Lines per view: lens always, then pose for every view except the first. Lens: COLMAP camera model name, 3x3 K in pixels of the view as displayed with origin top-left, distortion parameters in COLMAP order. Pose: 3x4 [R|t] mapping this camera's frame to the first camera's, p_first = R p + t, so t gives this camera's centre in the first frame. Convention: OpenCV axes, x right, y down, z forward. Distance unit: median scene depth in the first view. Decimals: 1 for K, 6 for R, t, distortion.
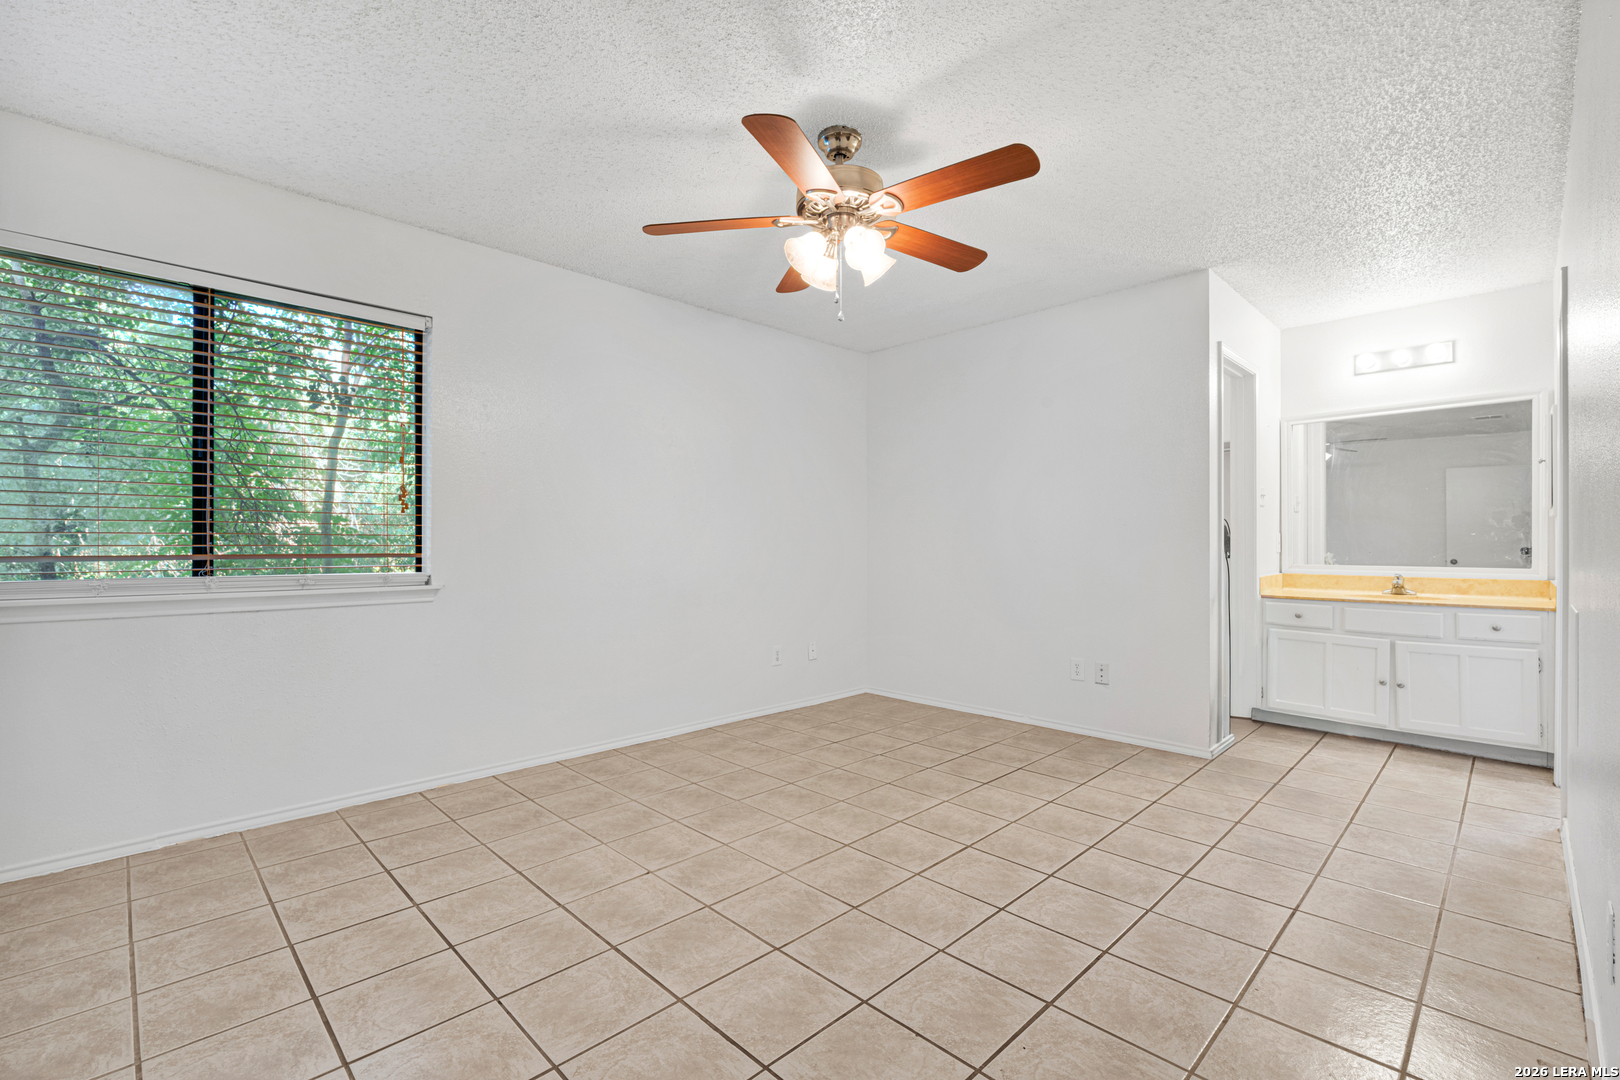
lens RADIAL K [[722.5, 0, 812.7], [0, 722.5, 540.2], [0, 0, 1]] dist [-0.010549, -0.000051]
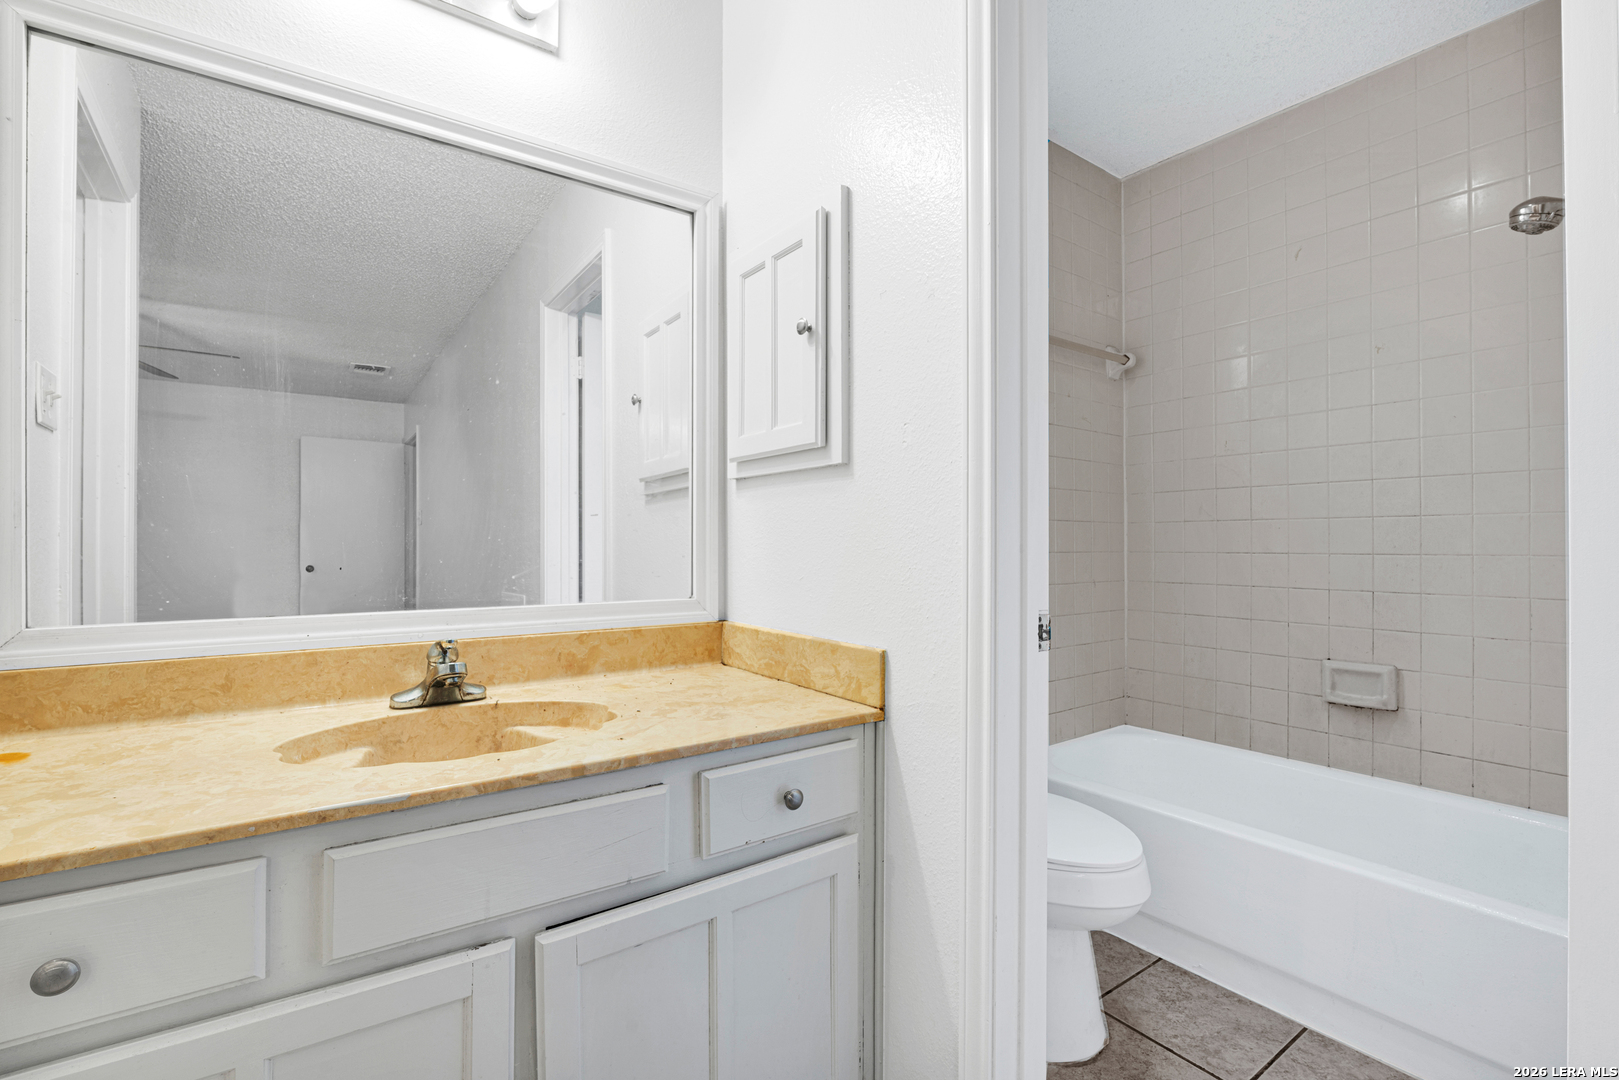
lens RADIAL K [[722.0, 0, 811.6], [0, 722.0, 543.9], [0, 0, 1]] dist [-0.010549, -0.000051]
pose [[0.168508, 0.003064, 0.985695, 0.560853], [0.004848, 0.999980, -0.003937, 0.009103], [-0.985688, 0.005442, 0.168490, 0.823246]]
